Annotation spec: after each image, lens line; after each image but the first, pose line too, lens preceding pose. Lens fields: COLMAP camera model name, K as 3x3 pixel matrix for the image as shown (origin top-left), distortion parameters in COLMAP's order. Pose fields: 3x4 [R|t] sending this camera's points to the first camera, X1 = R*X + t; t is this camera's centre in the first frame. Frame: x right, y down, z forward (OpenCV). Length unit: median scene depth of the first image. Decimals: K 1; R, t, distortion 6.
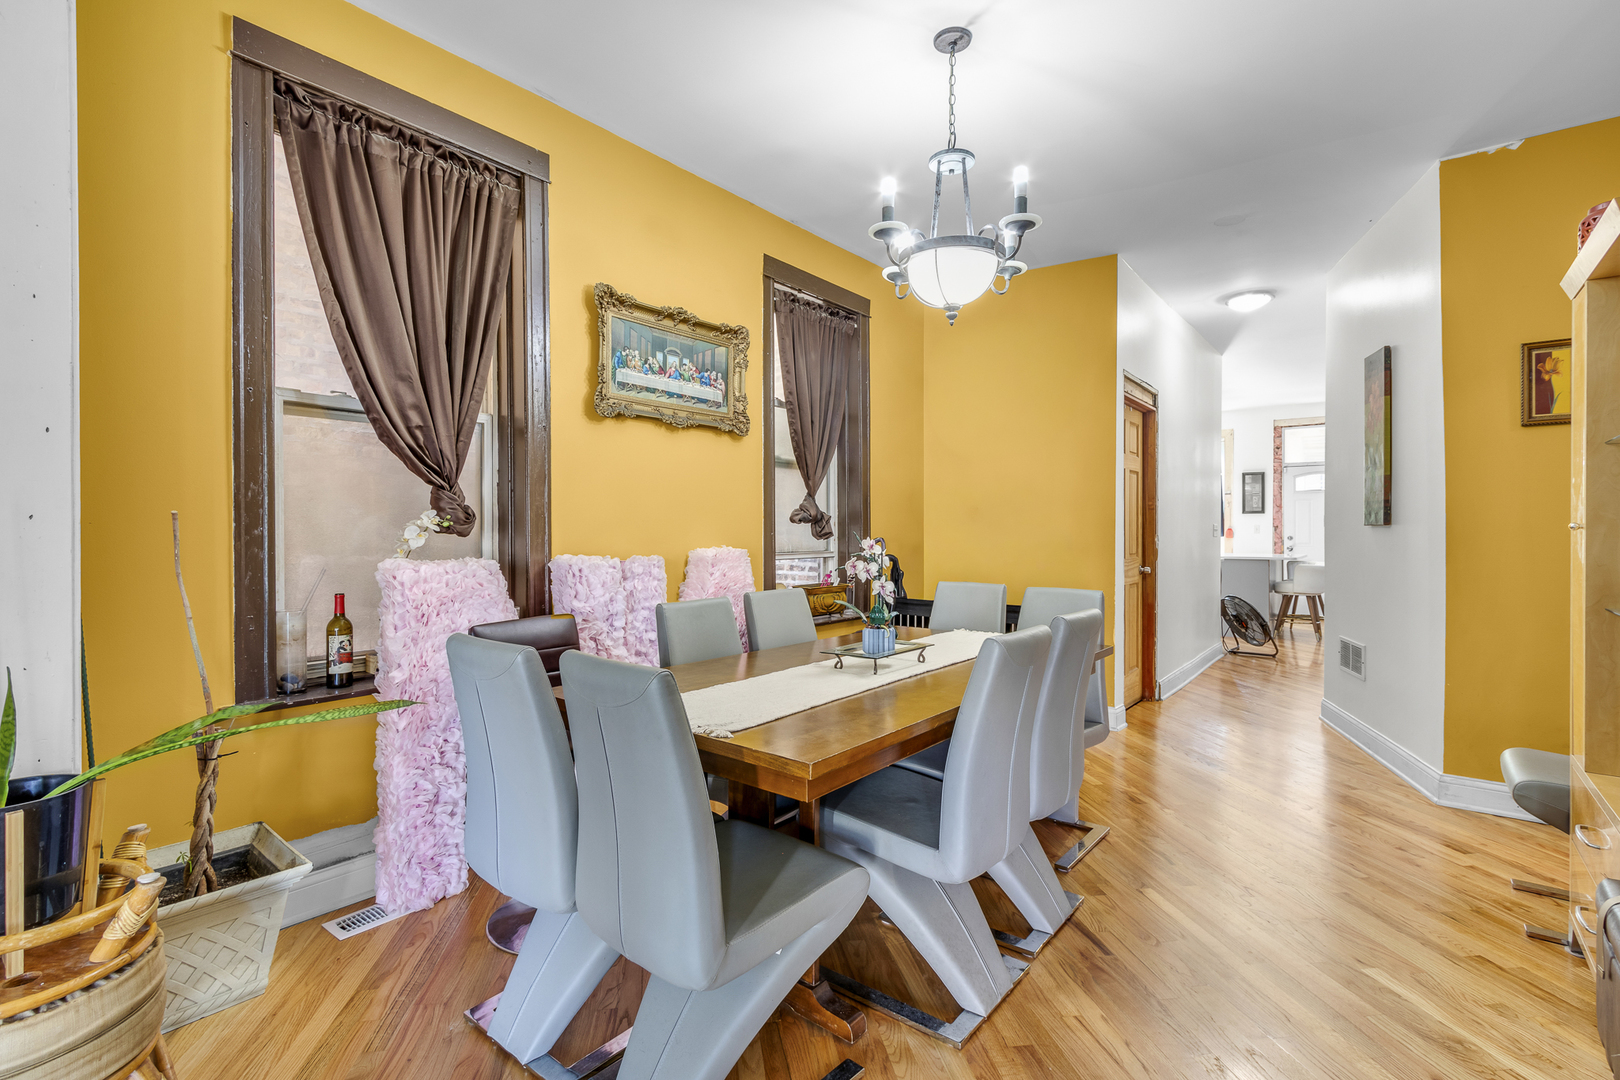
lens RADIAL K [[748.8, 0, 814.0], [0, 748.8, 528.6], [0, 0, 1]] dist [0.000753, 0.000180]
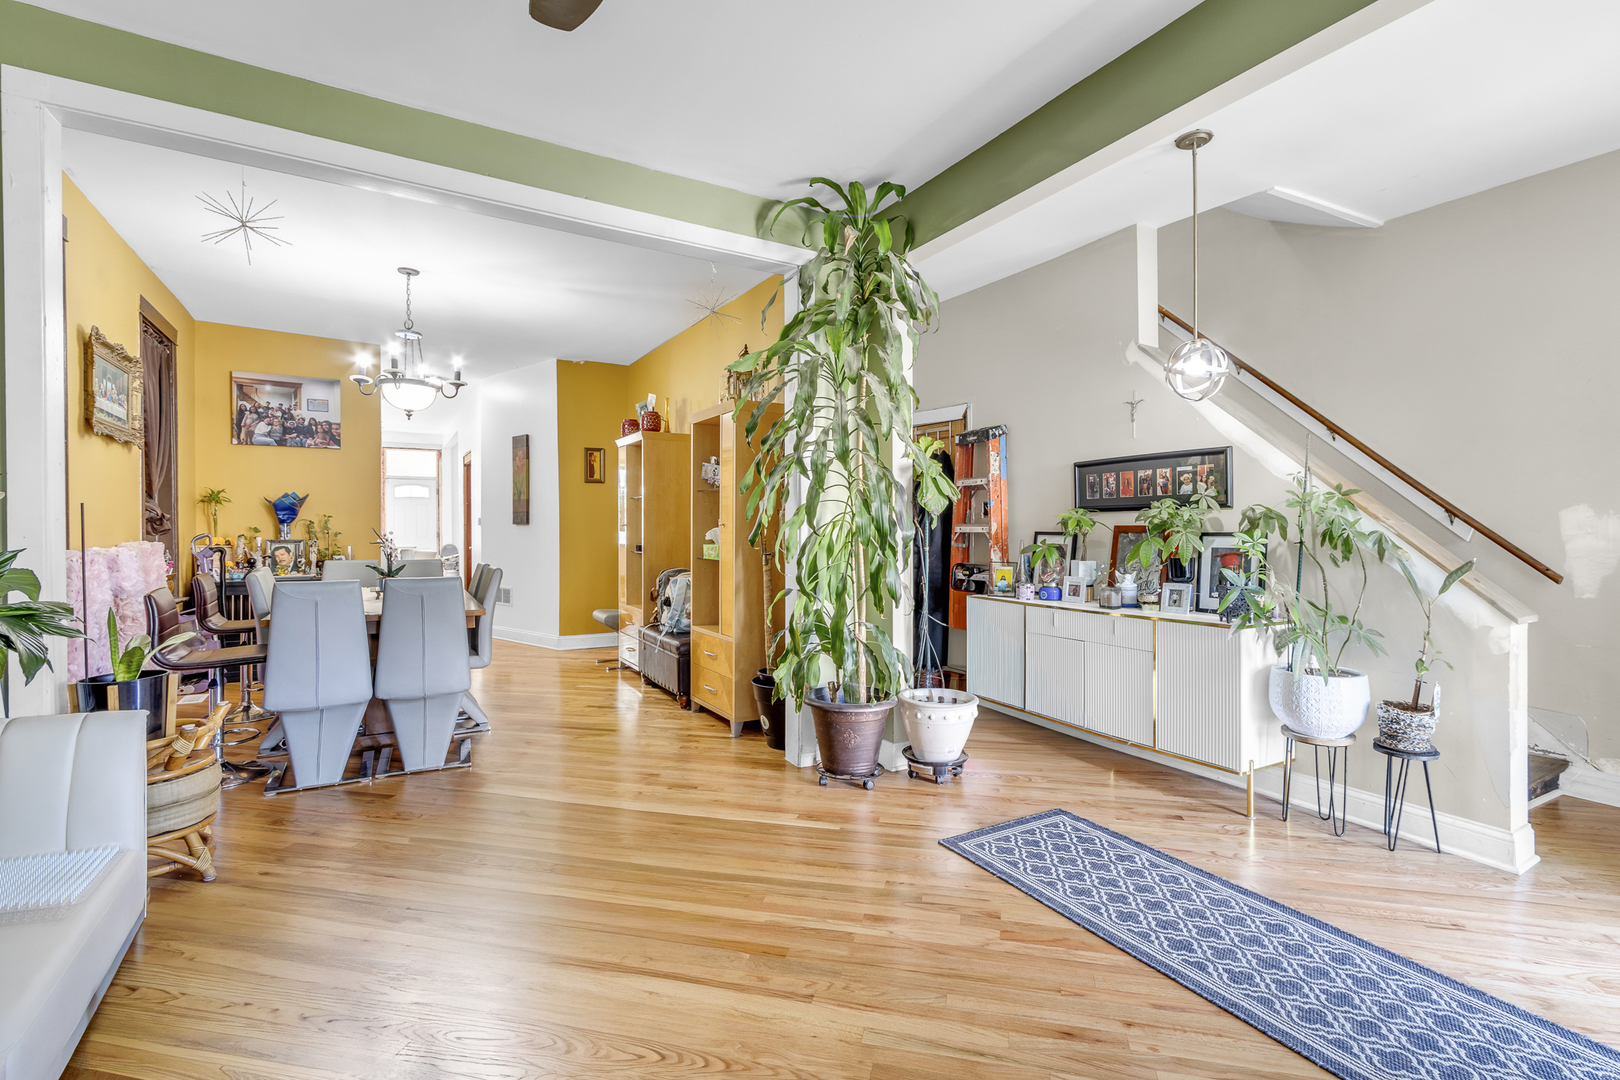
lens RADIAL K [[748.8, 0, 814.0], [0, 748.8, 528.6], [0, 0, 1]] dist [0.000753, 0.000180]
pose [[0.373598, -0.003599, 0.927584, -0.898180], [-0.000877, 0.999991, 0.004233, -0.002405], [-0.927590, -0.002395, 0.373592, -0.505634]]
